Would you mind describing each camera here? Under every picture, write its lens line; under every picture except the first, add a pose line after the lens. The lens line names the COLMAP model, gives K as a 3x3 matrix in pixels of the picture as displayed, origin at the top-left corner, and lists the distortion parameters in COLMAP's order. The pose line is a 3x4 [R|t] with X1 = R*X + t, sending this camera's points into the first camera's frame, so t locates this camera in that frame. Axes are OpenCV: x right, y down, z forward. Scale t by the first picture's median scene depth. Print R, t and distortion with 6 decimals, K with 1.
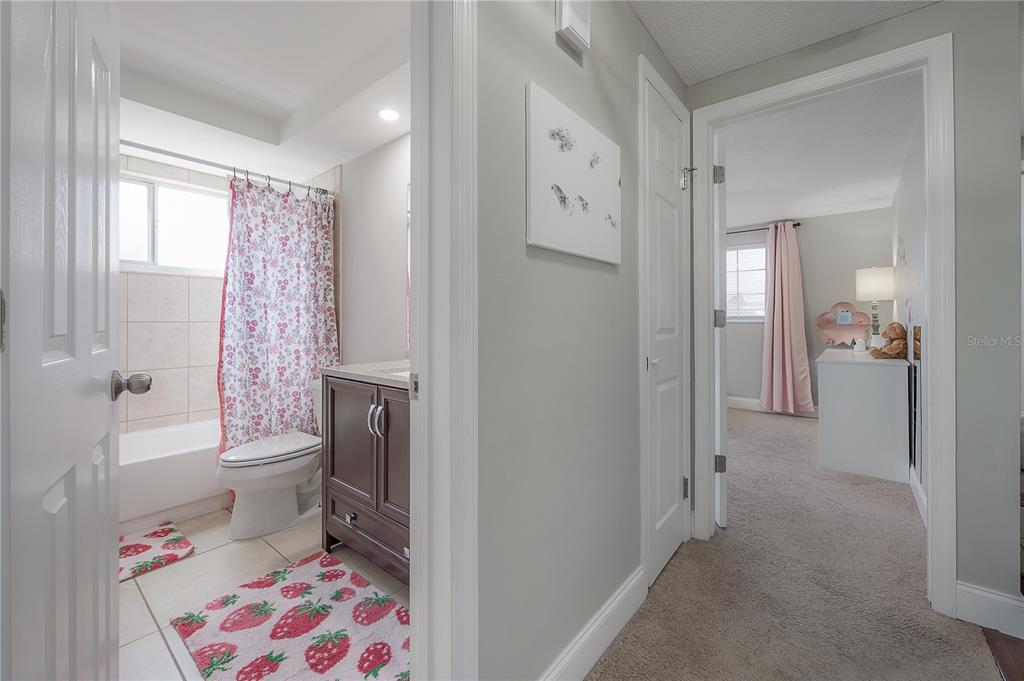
lens RADIAL K [[413.3, 0, 517.3], [0, 413.3, 316.3], [0, 0, 1]] dist [0.017836, -0.011593]
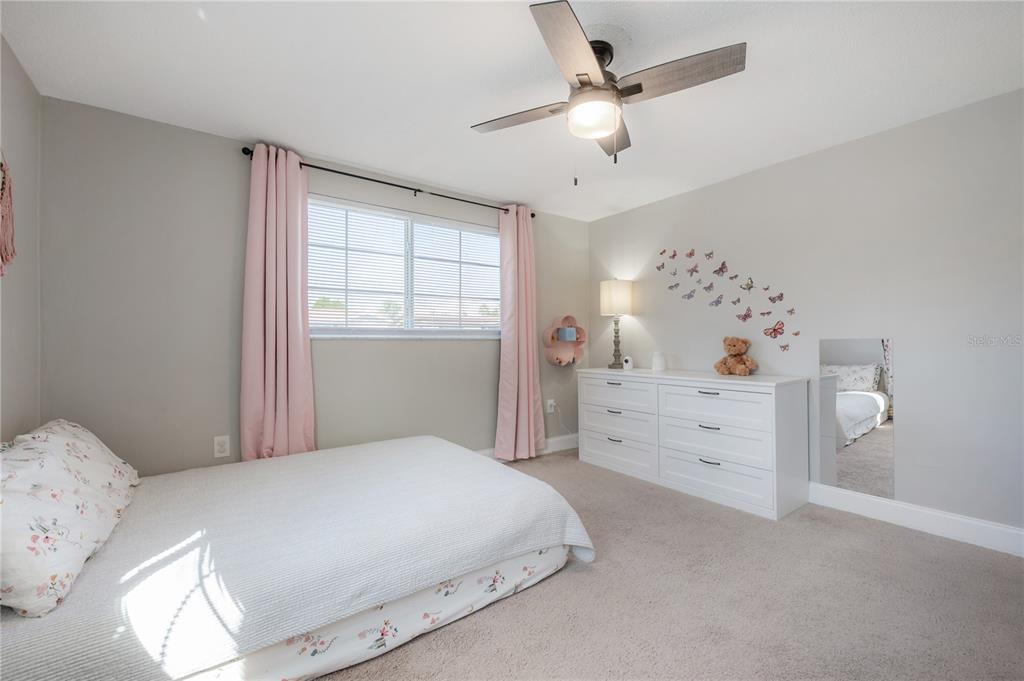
lens RADIAL K [[427.4, 0, 512.0], [0, 427.4, 340.5], [0, 0, 1]] dist [0.000156, 0.000032]
pose [[0.250444, -0.005172, 0.968117, -0.124934], [-0.005019, 0.999965, 0.006640, 0.012221], [-0.968118, -0.006522, 0.250410, 0.864892]]
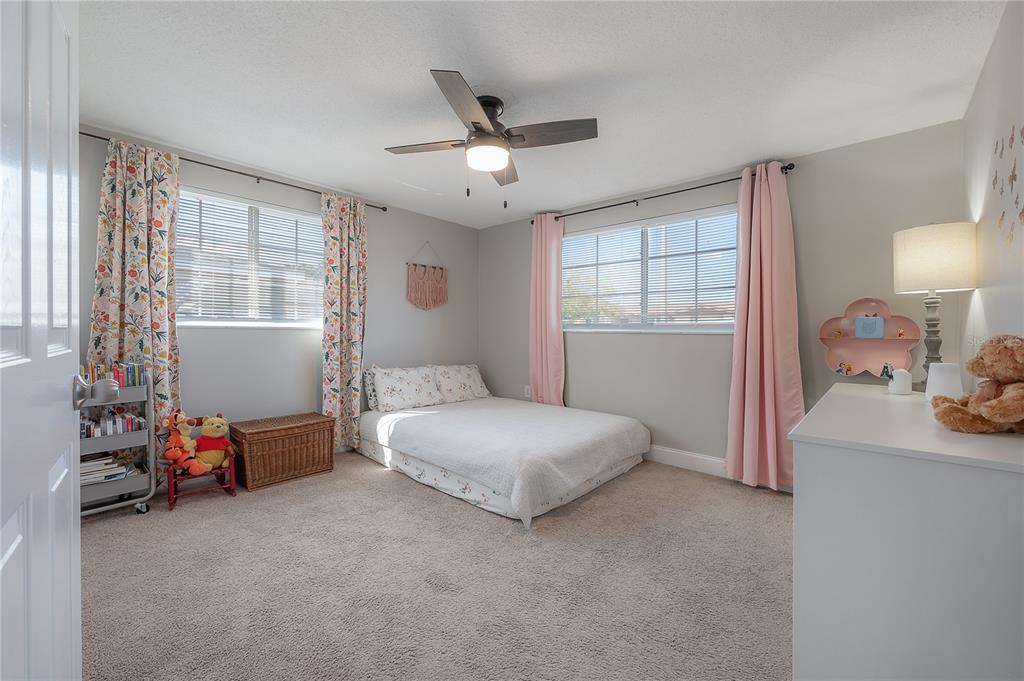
lens RADIAL K [[409.1, 0, 513.1], [0, 409.1, 333.5], [0, 0, 1]] dist [-0.001793, -0.000083]
pose [[0.998701, 0.005980, -0.050602, 0.328732], [-0.005190, 0.999863, 0.015724, 0.006151], [0.050689, -0.015441, 0.998595, 0.418259]]
